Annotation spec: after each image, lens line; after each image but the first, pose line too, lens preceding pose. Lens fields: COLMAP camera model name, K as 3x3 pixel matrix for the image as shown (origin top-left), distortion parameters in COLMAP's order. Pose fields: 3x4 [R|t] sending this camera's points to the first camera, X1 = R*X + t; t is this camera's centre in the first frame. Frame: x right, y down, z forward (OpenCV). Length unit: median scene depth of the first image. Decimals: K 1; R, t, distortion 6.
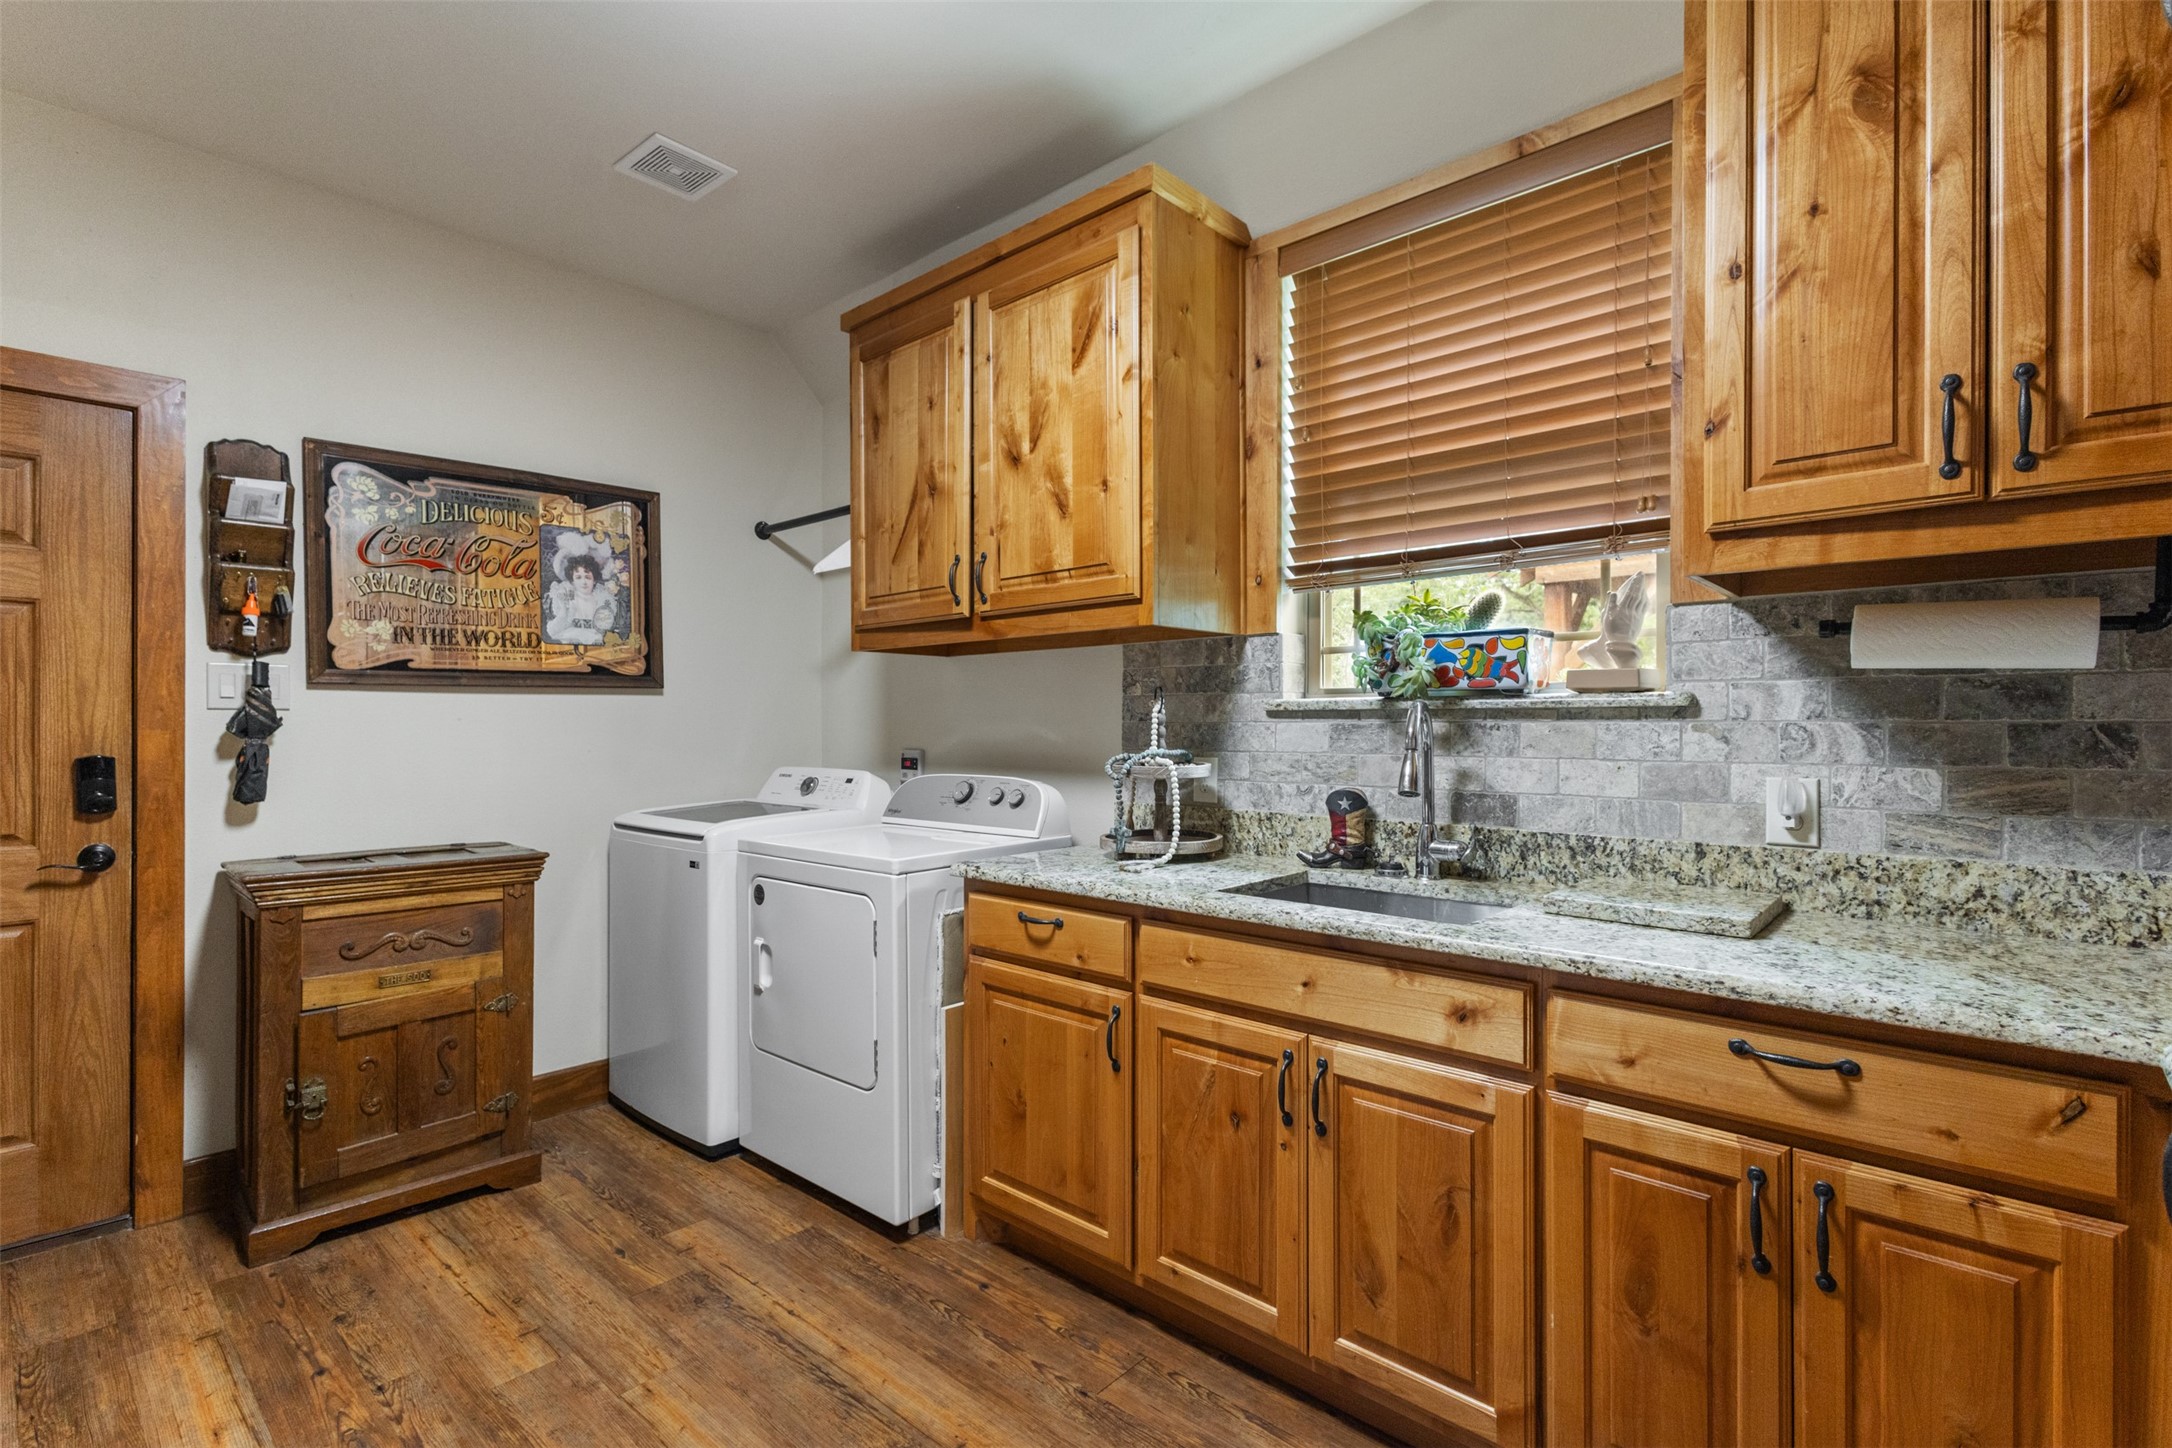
lens RADIAL K [[1003.9, 0, 1079.2], [0, 1003.9, 730.6], [0, 0, 1]] dist [0.004635, -0.000967]
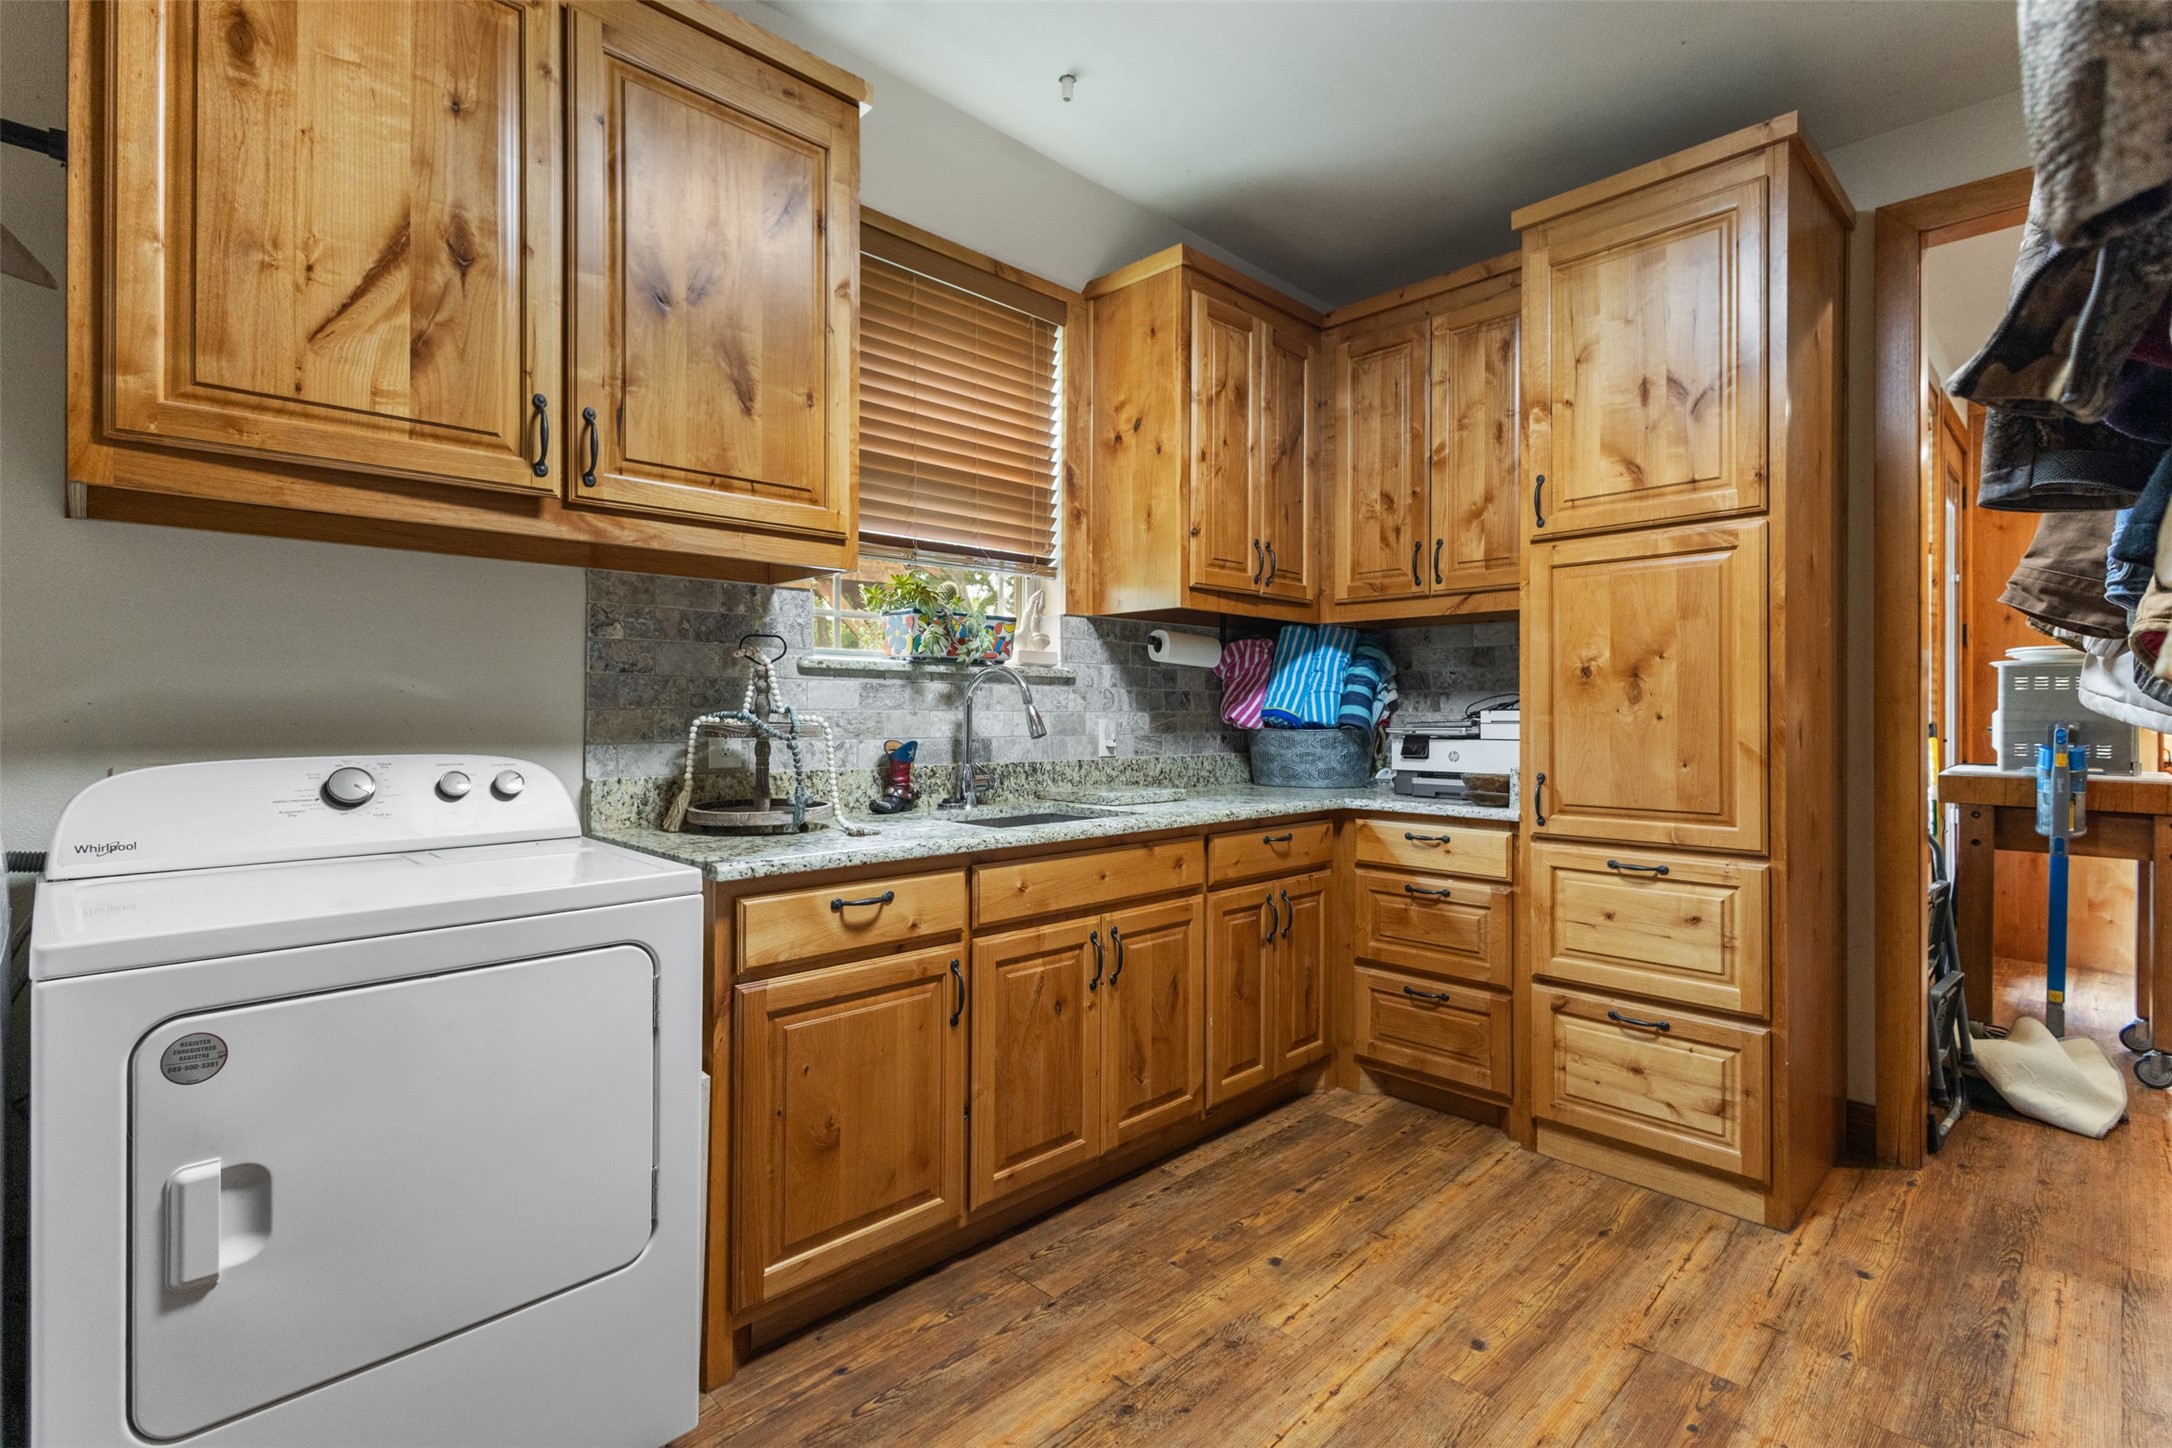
lens RADIAL K [[1015.0, 0, 1091.7], [0, 1015.0, 716.4], [0, 0, 1]] dist [0.012661, -0.000655]
pose [[0.042239, -0.004718, 0.999096, -0.944114], [0.000340, 0.999989, 0.004708, 0.027886], [-0.999107, 0.000141, 0.042241, 0.805807]]
